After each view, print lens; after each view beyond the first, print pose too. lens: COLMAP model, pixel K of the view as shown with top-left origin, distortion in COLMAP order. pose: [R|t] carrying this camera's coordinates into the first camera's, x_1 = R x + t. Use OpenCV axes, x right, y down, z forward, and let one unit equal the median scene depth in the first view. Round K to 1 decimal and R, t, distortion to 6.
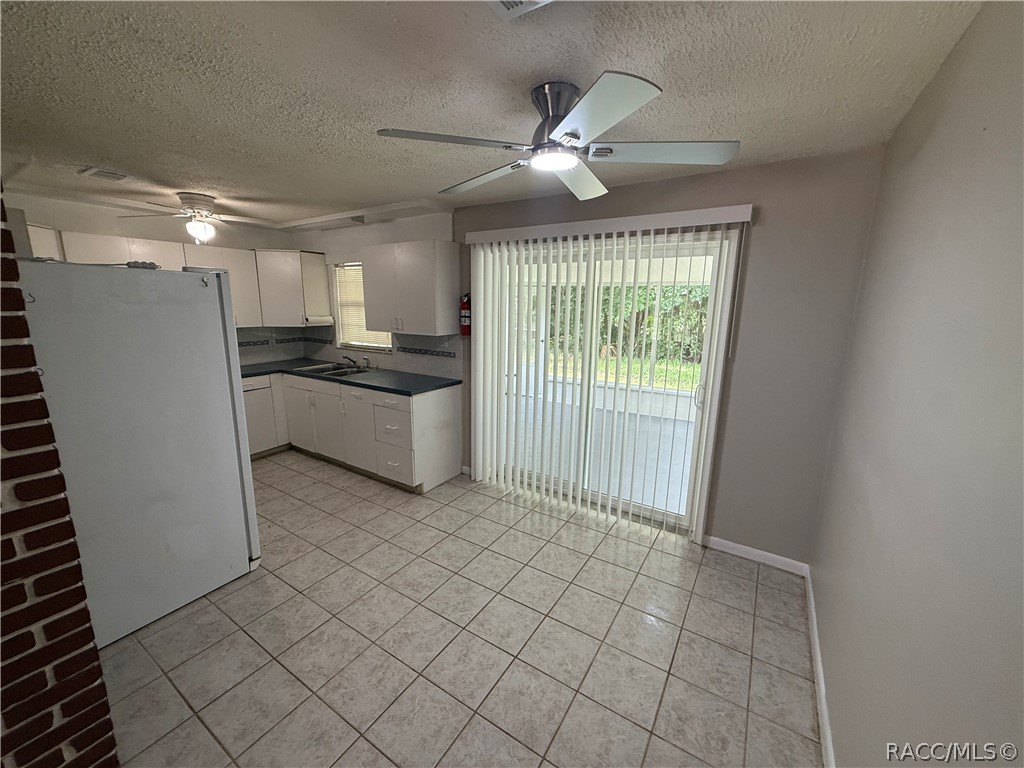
lens RADIAL K [[408.6, 0, 508.9], [0, 408.6, 381.7], [0, 0, 1]] dist [0.004570, 0.000336]
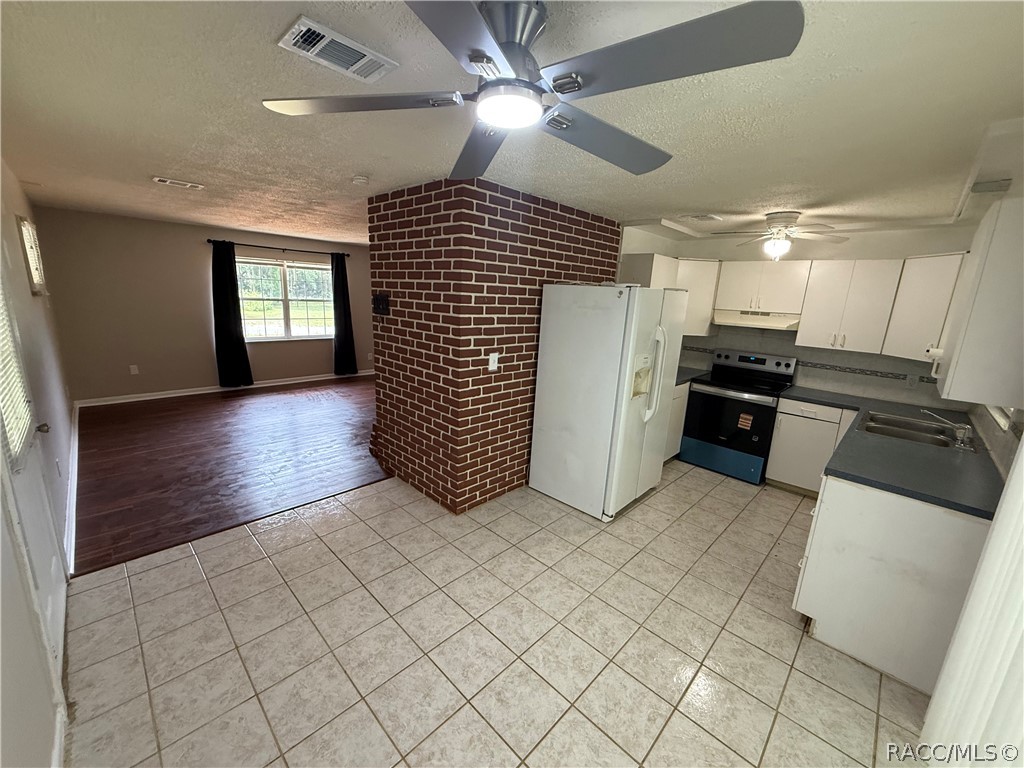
lens RADIAL K [[408.6, 0, 509.3], [0, 408.6, 385.9], [0, 0, 1]] dist [0.004570, 0.000336]
pose [[-0.203335, 0.193731, -0.959752, 0.697864], [-0.240901, 0.940198, 0.240822, -0.205263], [0.949011, 0.280173, -0.144505, 0.981984]]
